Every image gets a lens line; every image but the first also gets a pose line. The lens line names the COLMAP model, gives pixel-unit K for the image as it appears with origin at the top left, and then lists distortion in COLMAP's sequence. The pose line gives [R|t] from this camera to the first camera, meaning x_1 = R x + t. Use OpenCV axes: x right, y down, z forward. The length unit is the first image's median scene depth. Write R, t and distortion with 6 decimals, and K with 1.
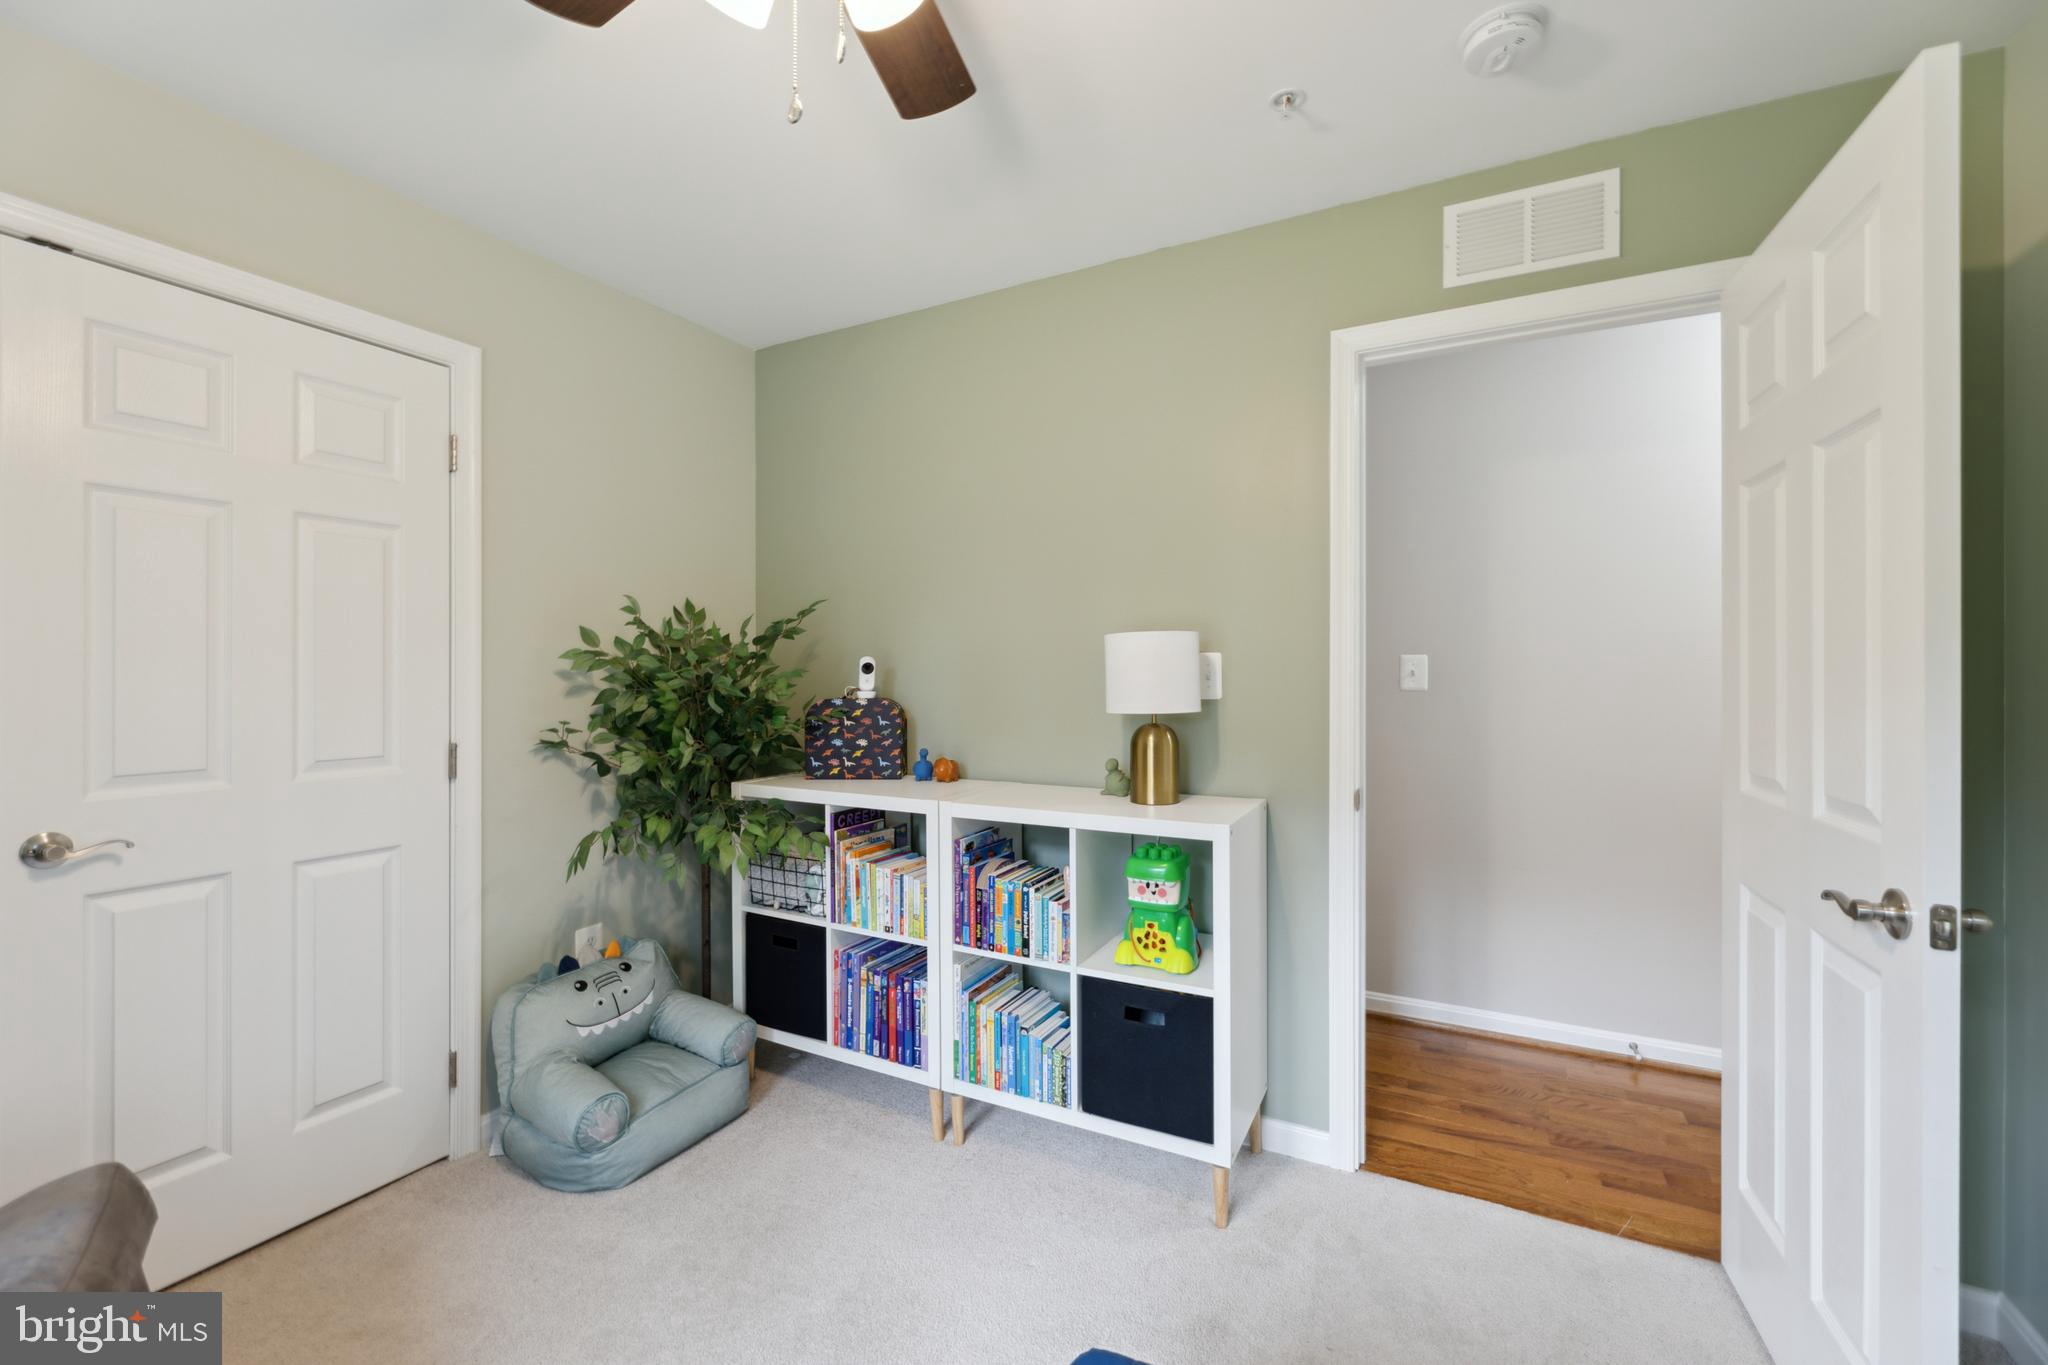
lens RADIAL K [[843.3, 0, 1024.0], [0, 843.3, 682.5], [0, 0, 1]] dist [-0.000894, 0.000225]
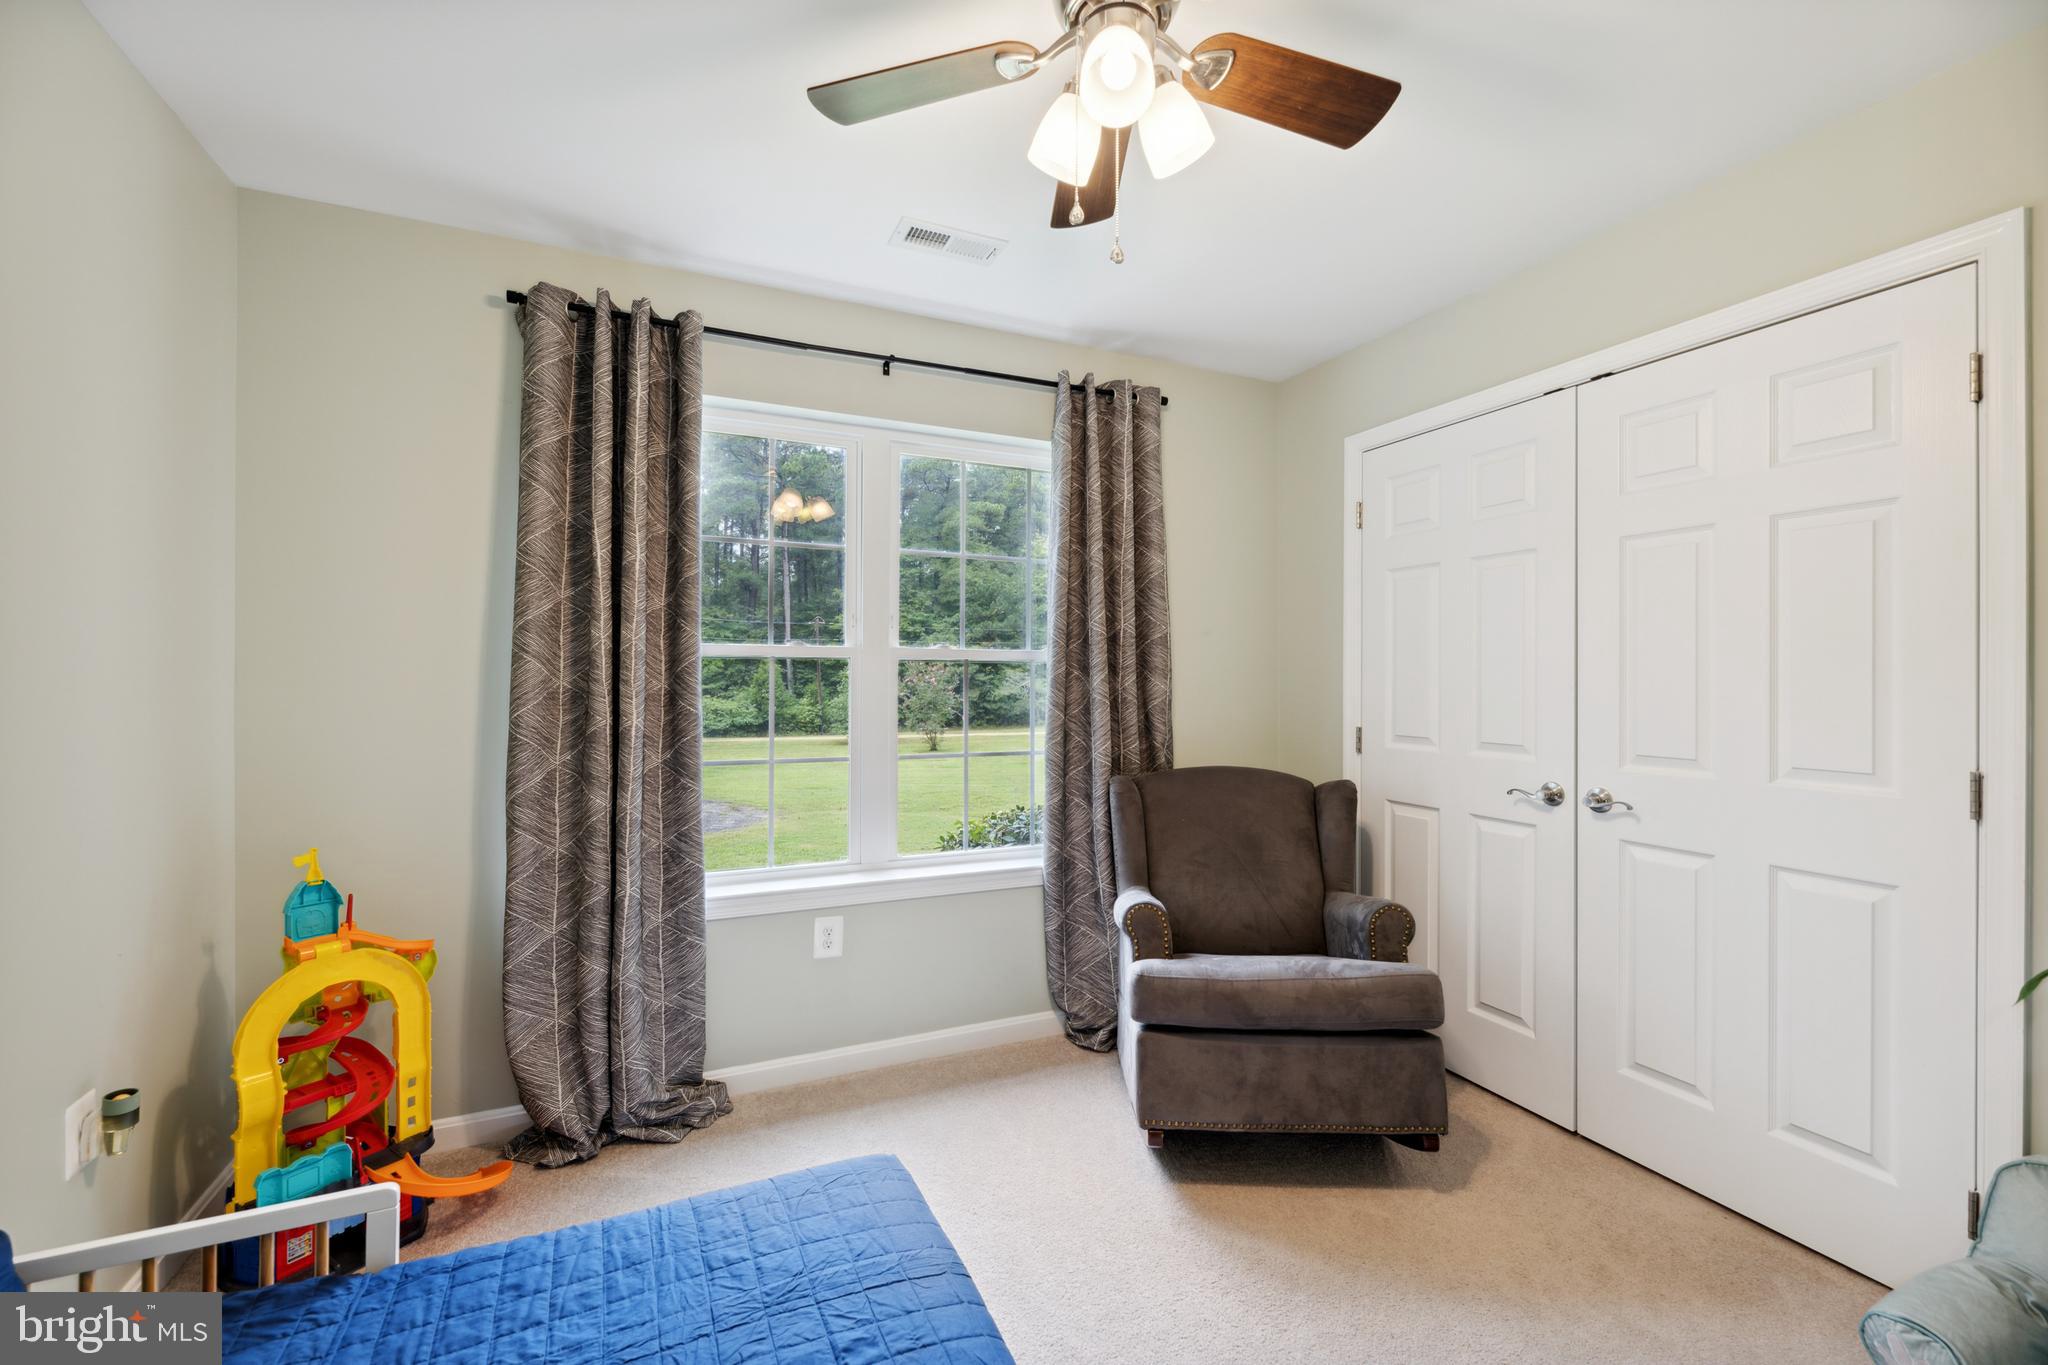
lens RADIAL K [[843.3, 0, 1024.0], [0, 843.3, 682.5], [0, 0, 1]] dist [-0.000894, 0.000225]
pose [[-0.613984, -0.001514, -0.789317, 0.471591], [-0.012037, 0.999900, 0.007445, -0.001117], [0.789227, 0.014072, -0.613941, 0.900735]]
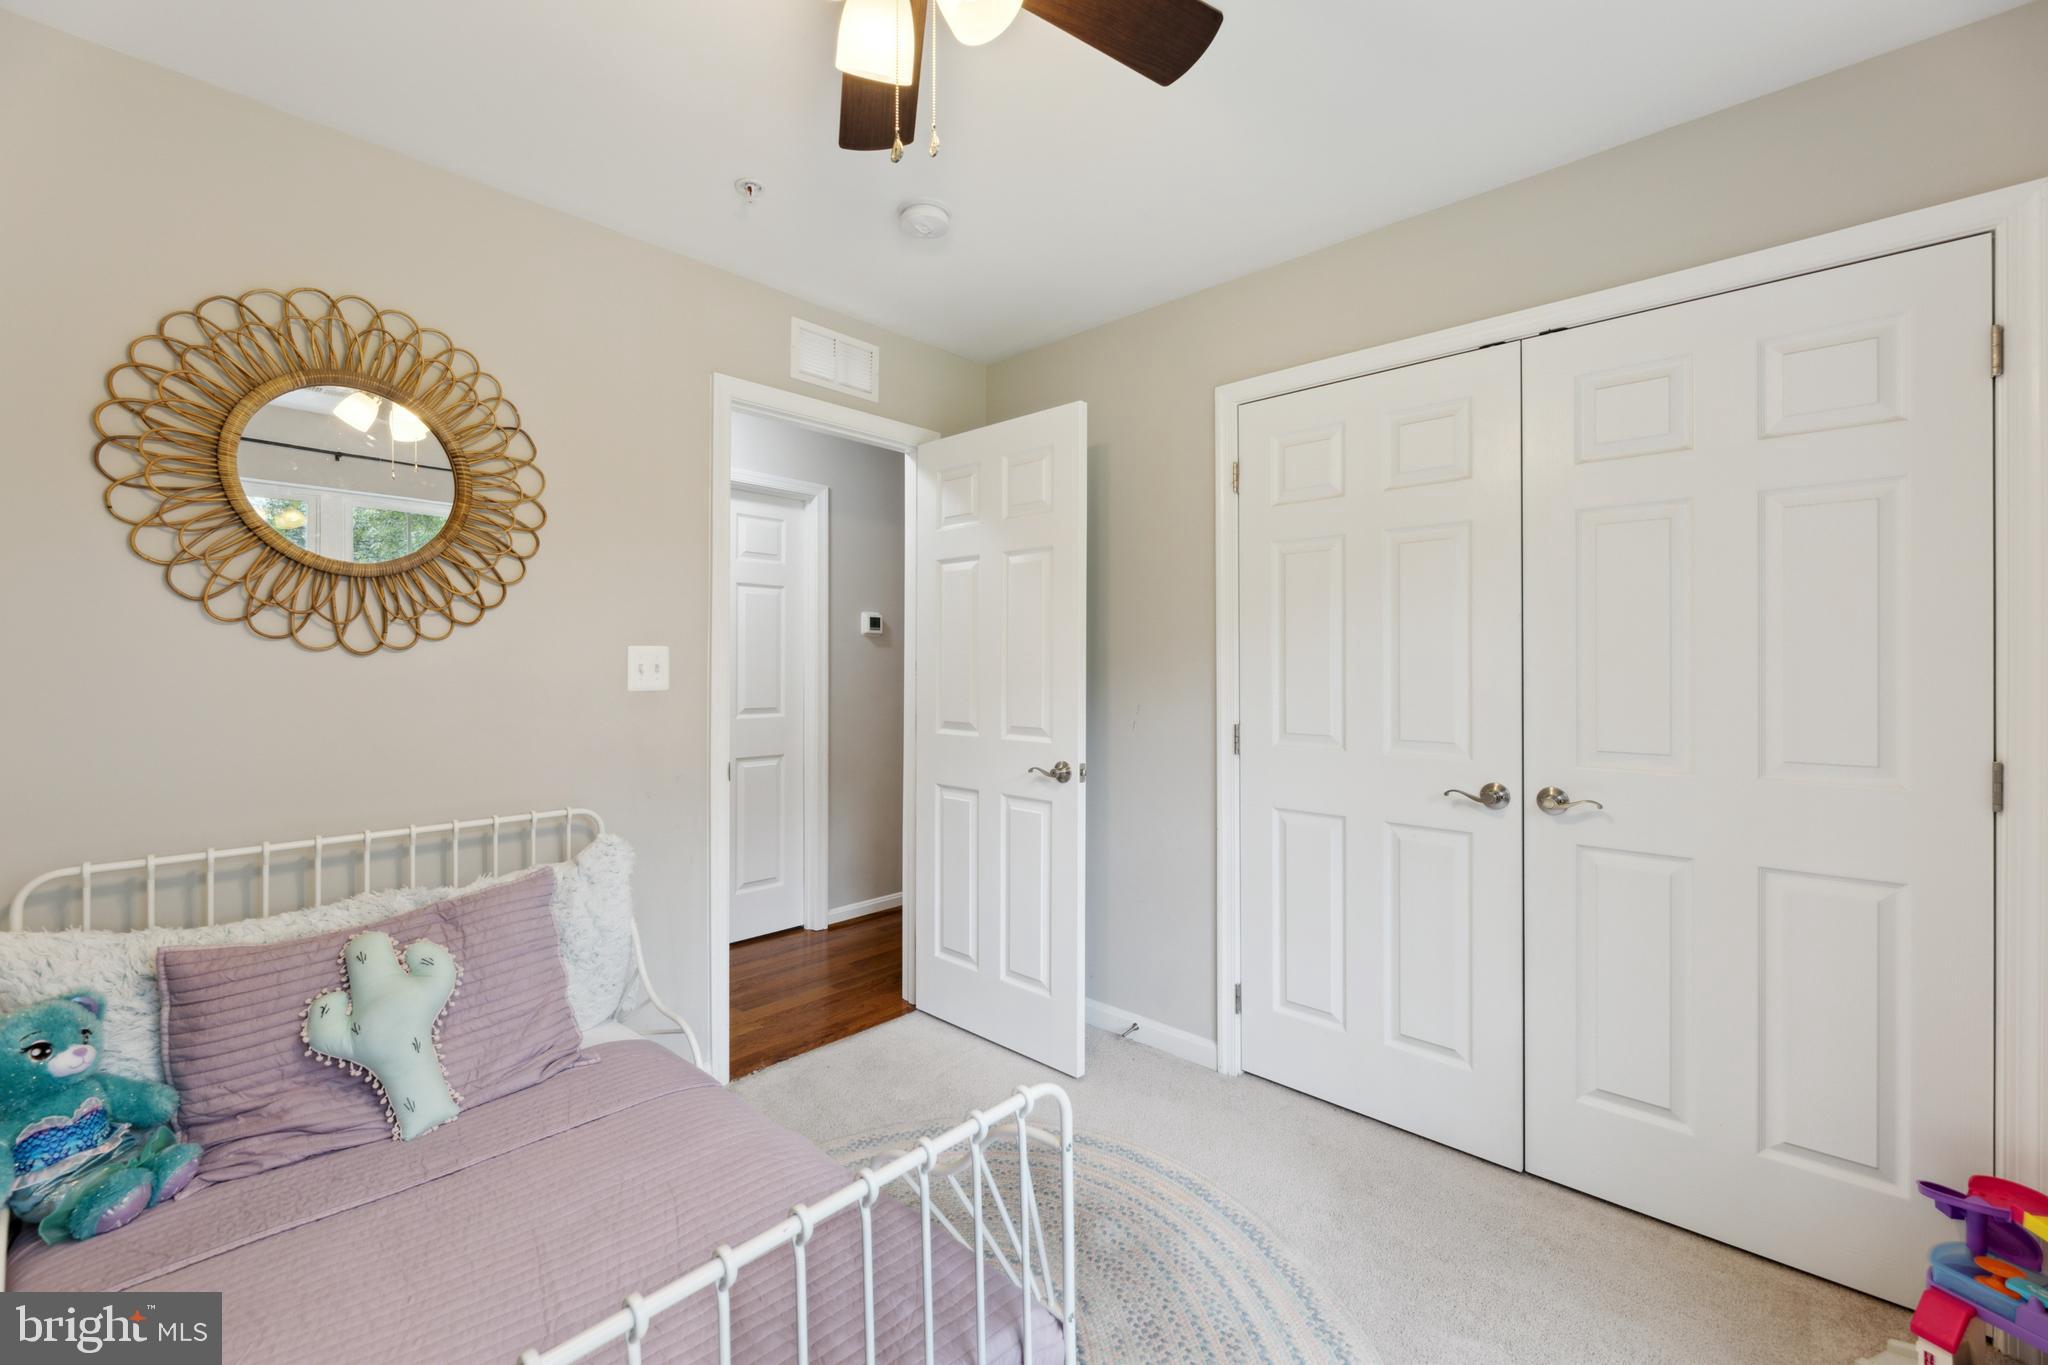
lens RADIAL K [[828.7, 0, 1029.9], [0, 828.7, 673.5], [0, 0, 1]] dist [-0.001315, 0.000139]
pose [[-0.246303, 0.003093, -0.969188, 0.222378], [-0.010501, 0.999928, 0.005859, 0.002001], [0.969136, 0.011621, -0.246253, 0.432759]]
